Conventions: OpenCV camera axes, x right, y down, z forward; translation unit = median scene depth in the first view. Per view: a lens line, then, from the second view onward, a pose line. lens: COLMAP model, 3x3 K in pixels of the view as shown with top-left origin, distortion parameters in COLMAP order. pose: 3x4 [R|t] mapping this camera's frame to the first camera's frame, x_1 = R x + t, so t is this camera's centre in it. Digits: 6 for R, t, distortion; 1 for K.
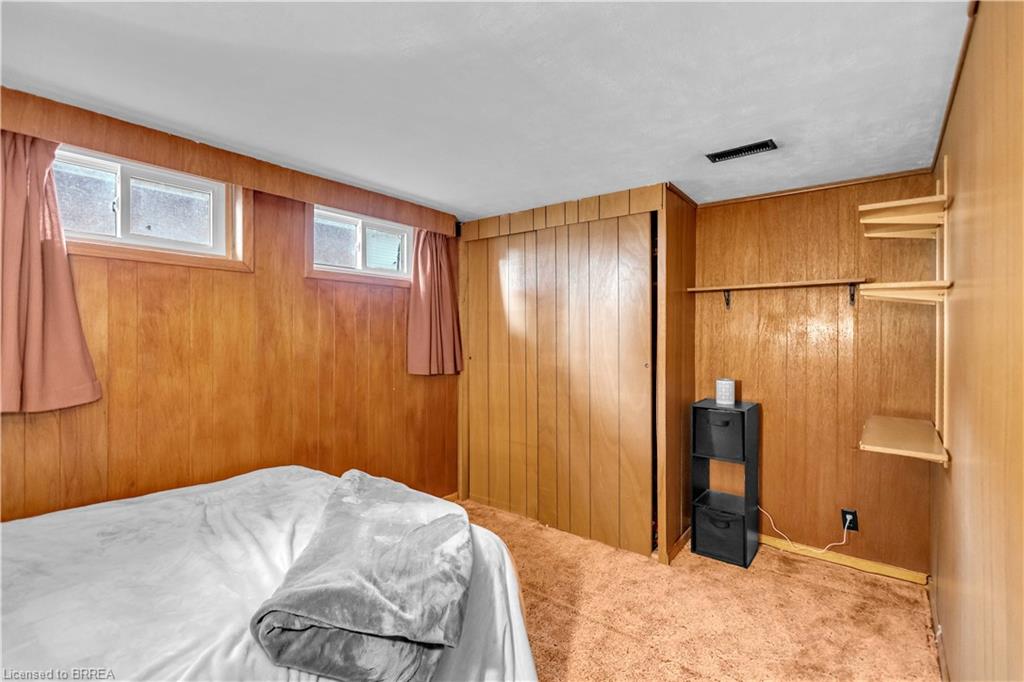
lens RADIAL K [[473.2, 0, 510.6], [0, 473.2, 342.5], [0, 0, 1]] dist [0.008841, -0.000712]
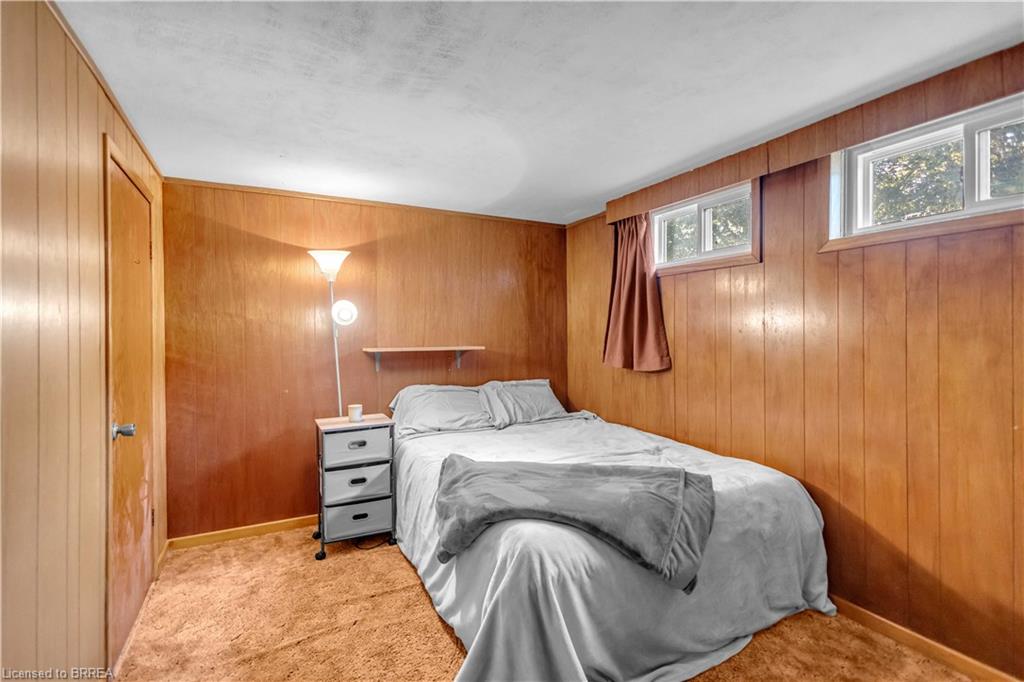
lens RADIAL K [[473.2, 0, 510.6], [0, 473.2, 342.5], [0, 0, 1]] dist [0.008841, -0.000712]
pose [[-0.406579, 0.026074, -0.913244, 0.640263], [0.005111, 0.999642, 0.026265, -0.008410], [0.913601, 0.006011, -0.406566, 1.031303]]
